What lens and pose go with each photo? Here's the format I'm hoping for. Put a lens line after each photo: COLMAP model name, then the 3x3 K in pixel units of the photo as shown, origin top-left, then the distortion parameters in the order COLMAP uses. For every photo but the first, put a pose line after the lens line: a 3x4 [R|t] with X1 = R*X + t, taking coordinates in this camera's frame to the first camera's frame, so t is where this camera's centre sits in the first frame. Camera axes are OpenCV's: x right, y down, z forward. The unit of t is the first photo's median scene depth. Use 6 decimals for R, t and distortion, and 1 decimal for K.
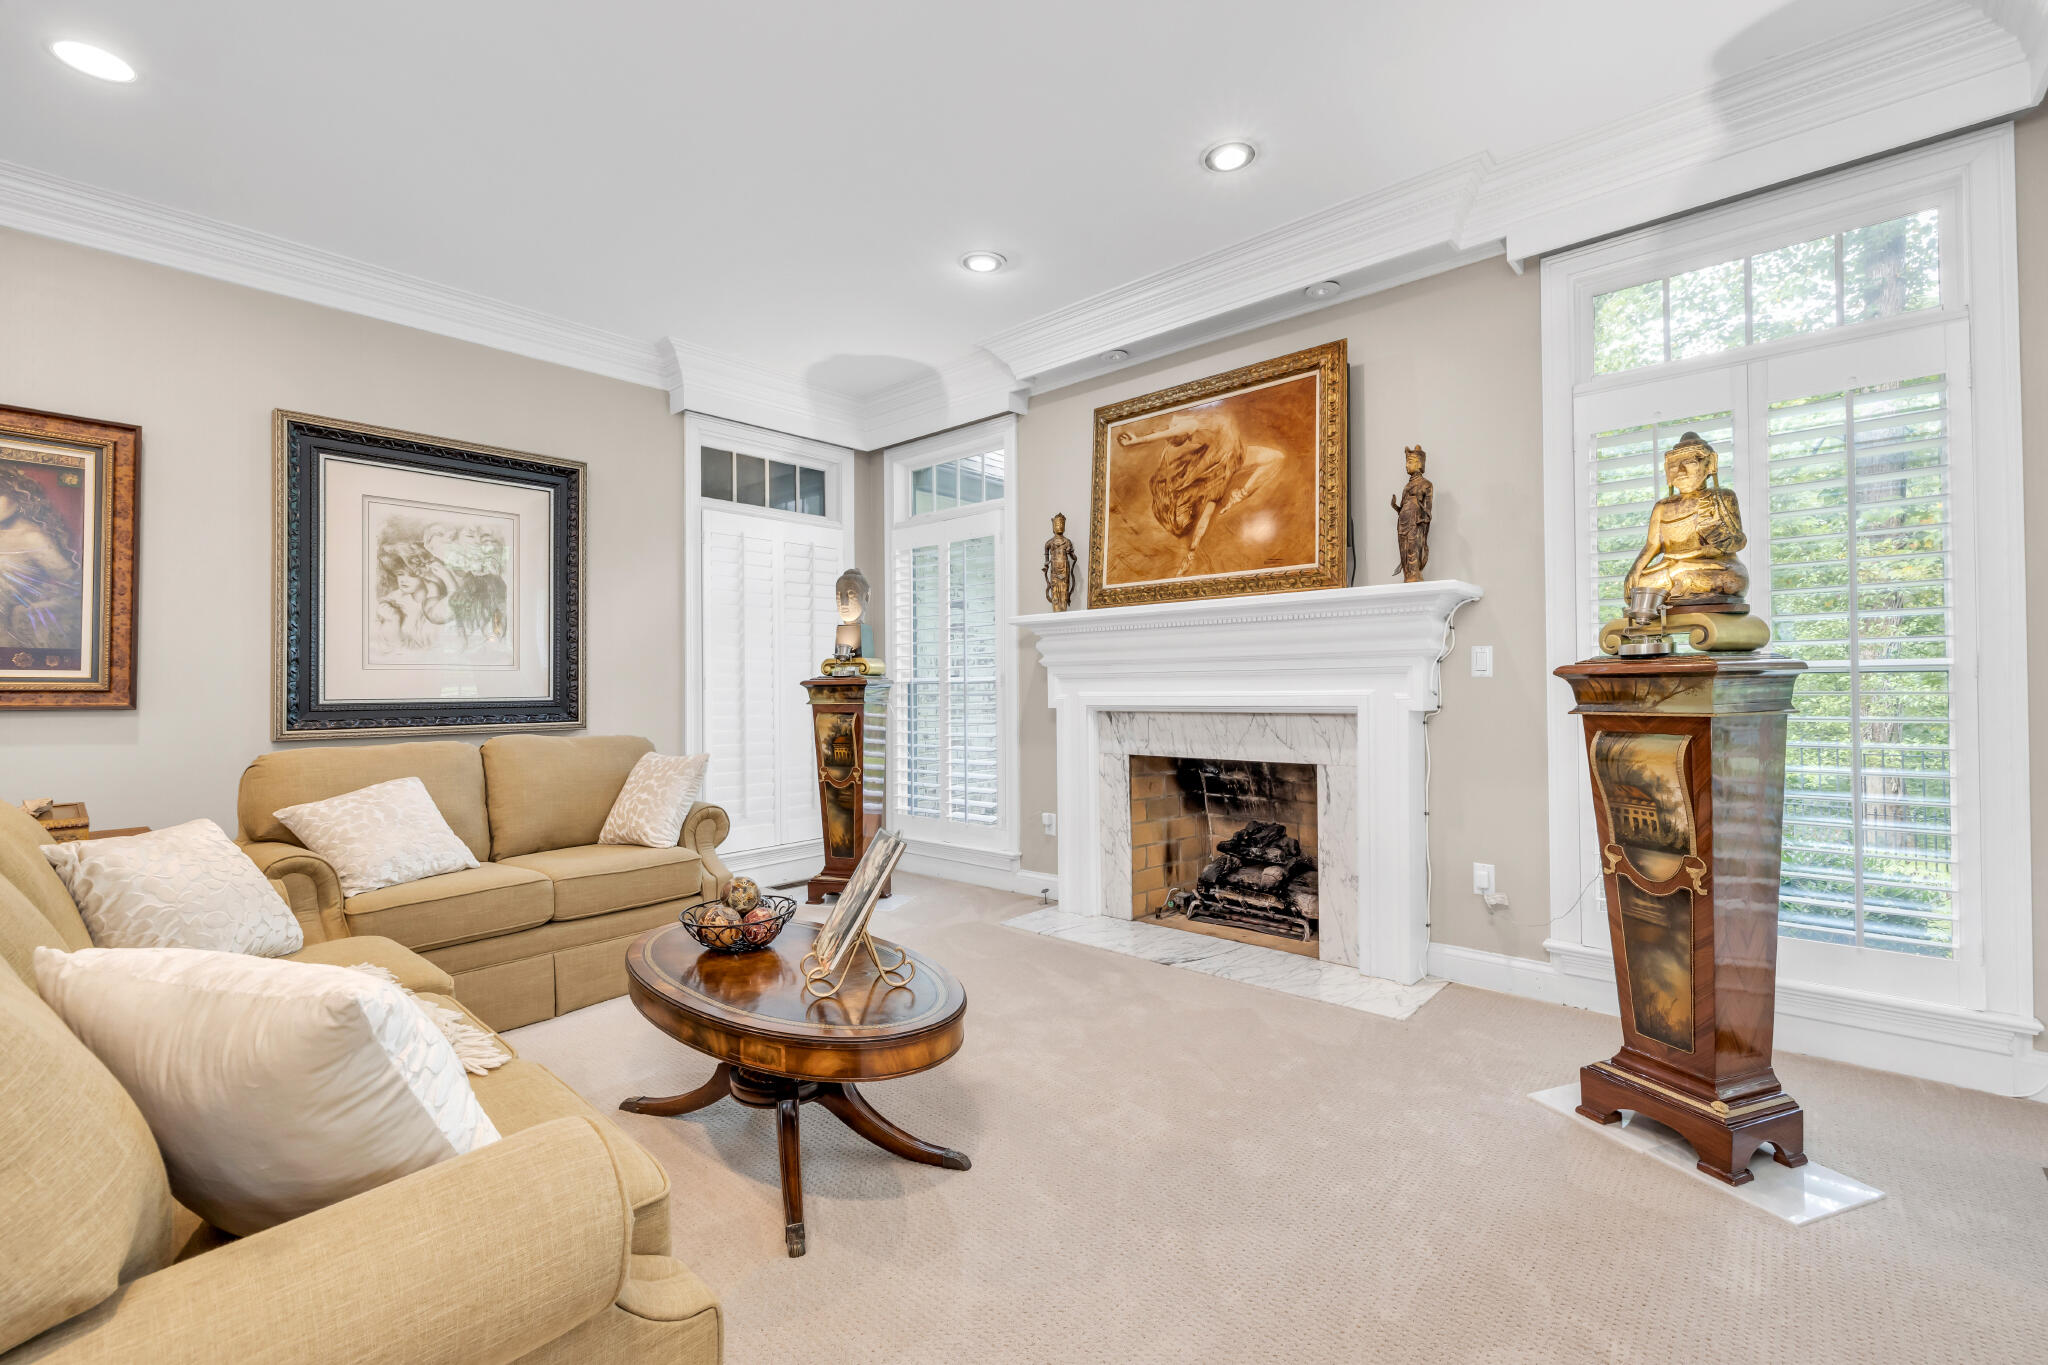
lens RADIAL K [[888.9, 0, 1024.0], [0, 888.9, 682.5], [0, 0, 1]] dist [-0.000230, 0.000021]
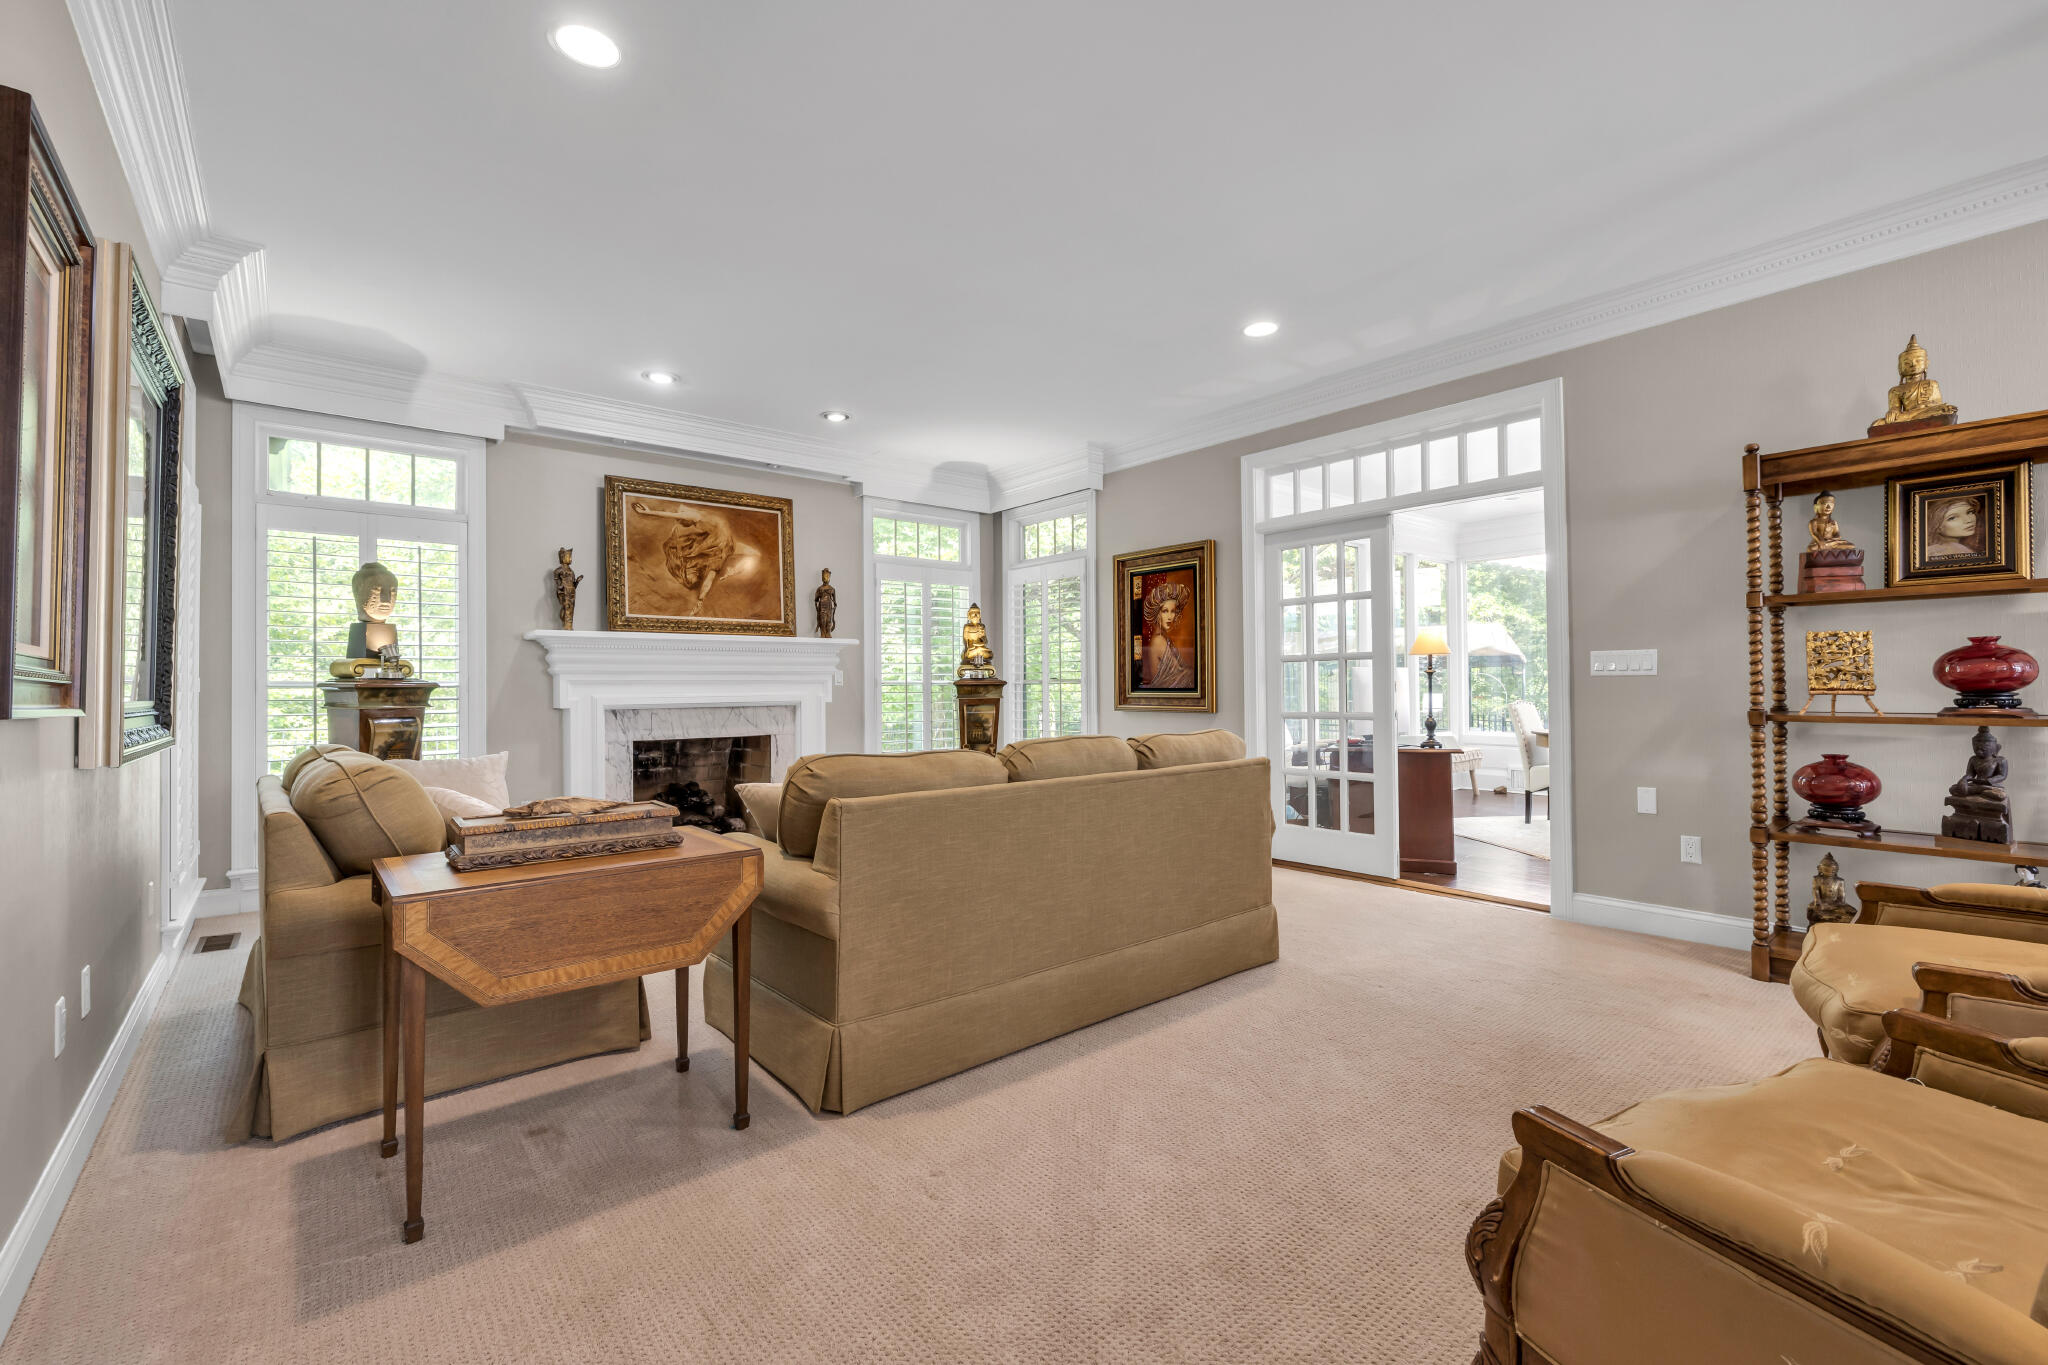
lens RADIAL K [[888.9, 0, 1024.0], [0, 888.9, 682.5], [0, 0, 1]] dist [-0.000230, 0.000021]
pose [[0.137381, 0.013844, 0.990422, -1.202165], [0.002107, 0.999896, -0.014269, 0.013574], [-0.990516, 0.004047, 0.137337, 0.245316]]
